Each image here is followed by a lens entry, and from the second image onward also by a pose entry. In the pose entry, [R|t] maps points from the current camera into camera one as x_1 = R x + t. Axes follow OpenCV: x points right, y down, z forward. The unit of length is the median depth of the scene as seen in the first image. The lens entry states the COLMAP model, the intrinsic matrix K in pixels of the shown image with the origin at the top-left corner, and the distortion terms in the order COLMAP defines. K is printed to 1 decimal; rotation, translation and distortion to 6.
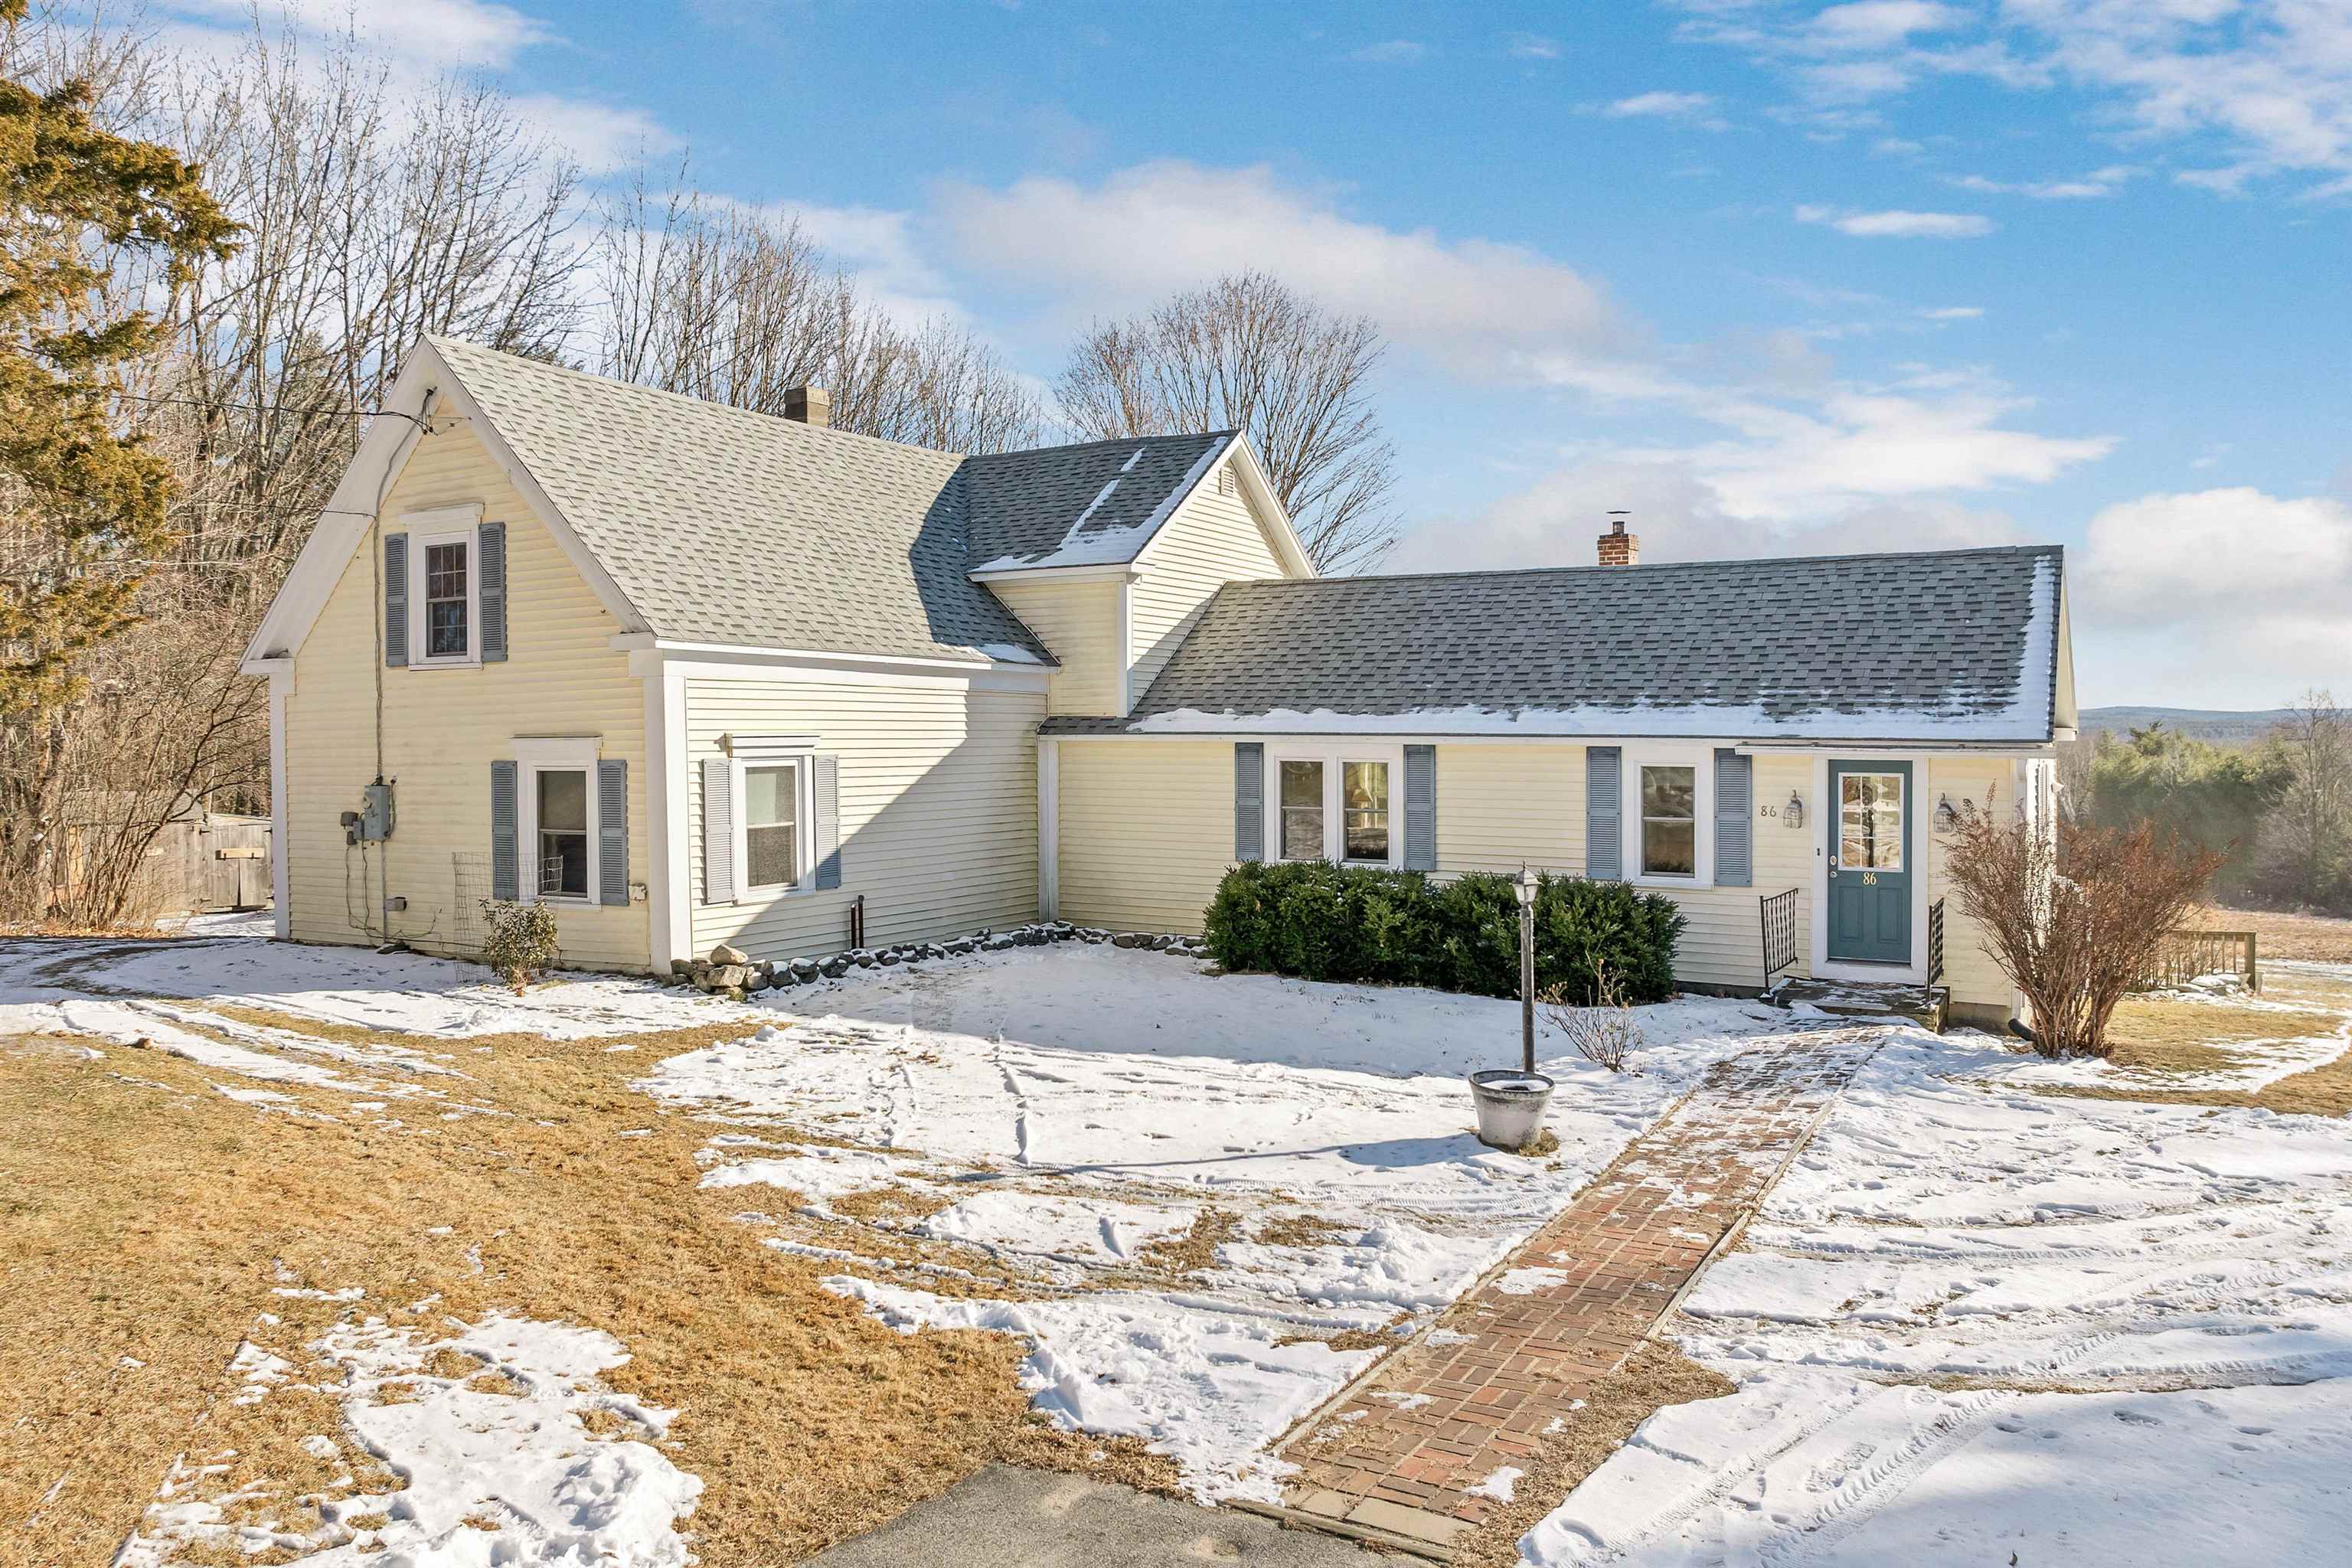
lens RADIAL K [[1695.4, 0, 1170.7], [0, 1695.4, 739.5], [0, 0, 1]] dist [-0.042950, -0.005464]
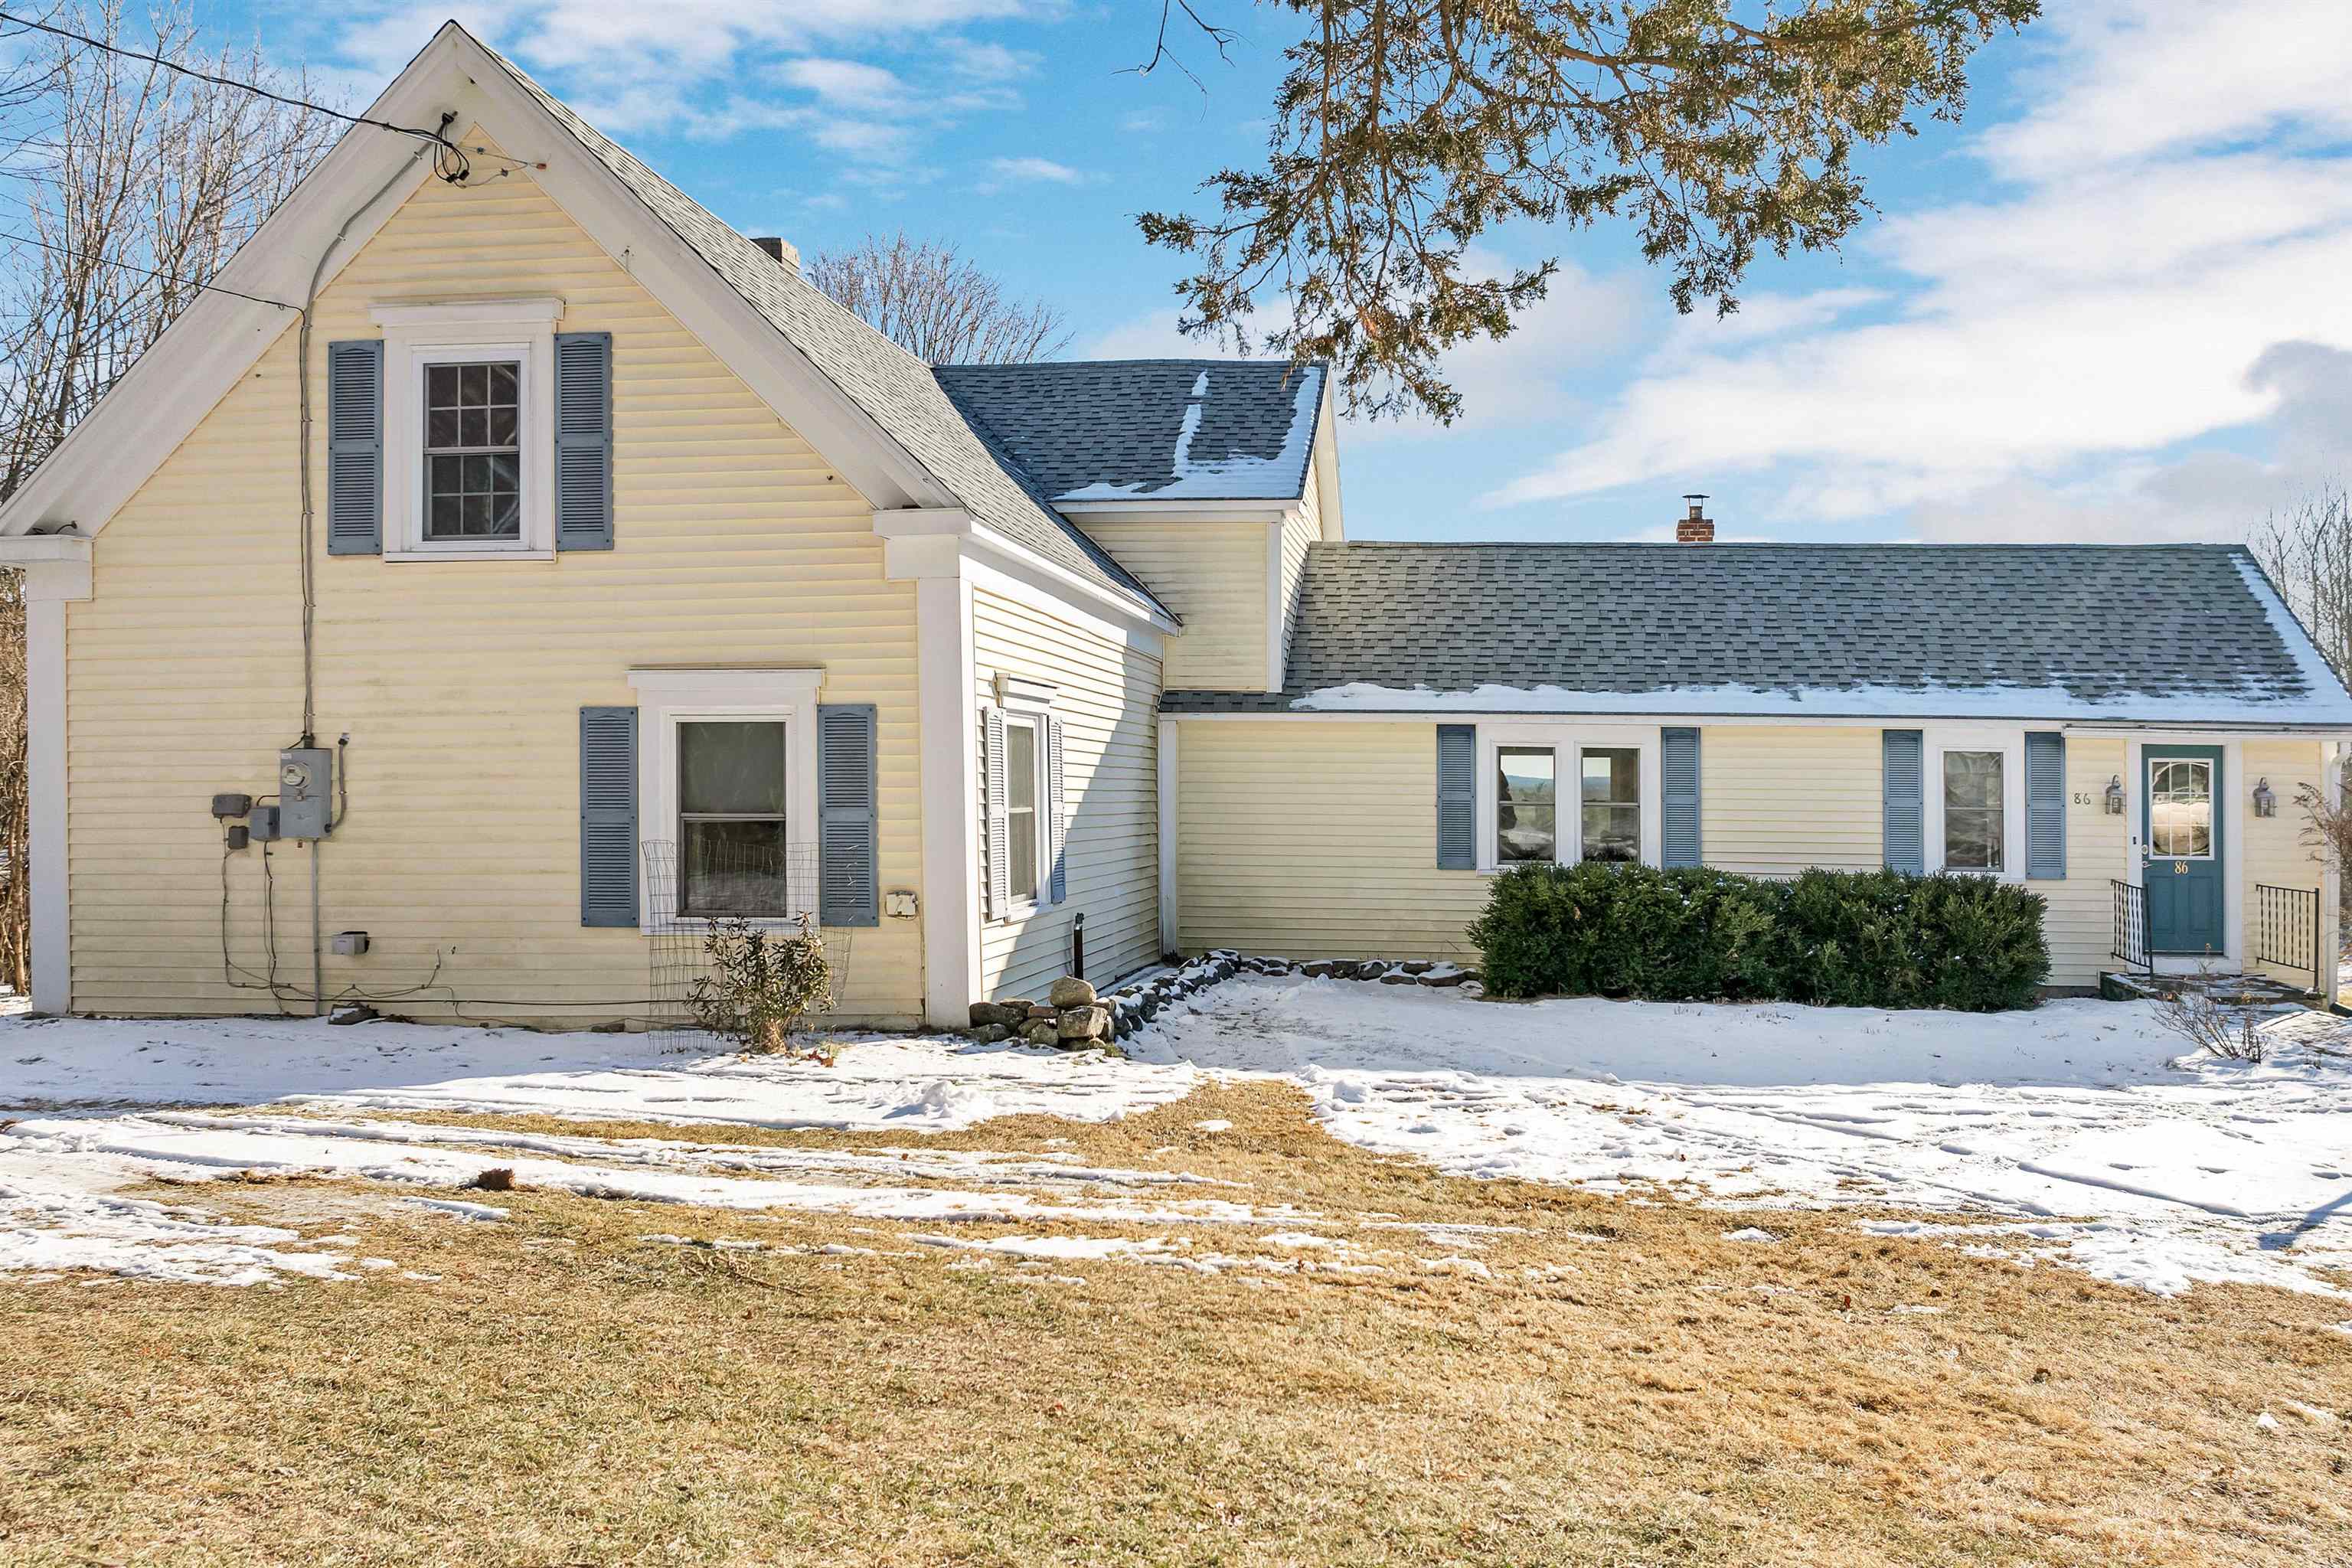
lens RADIAL K [[1725.9, 0, 1176.0], [0, 1725.9, 784.0], [0, 0, 1]] dist [-0.044080, -0.003106]
pose [[0.907620, 0.014311, 0.419548, -0.461531], [-0.007517, 0.999813, -0.017844, 0.050479], [-0.419725, 0.013042, 0.907558, 0.318736]]
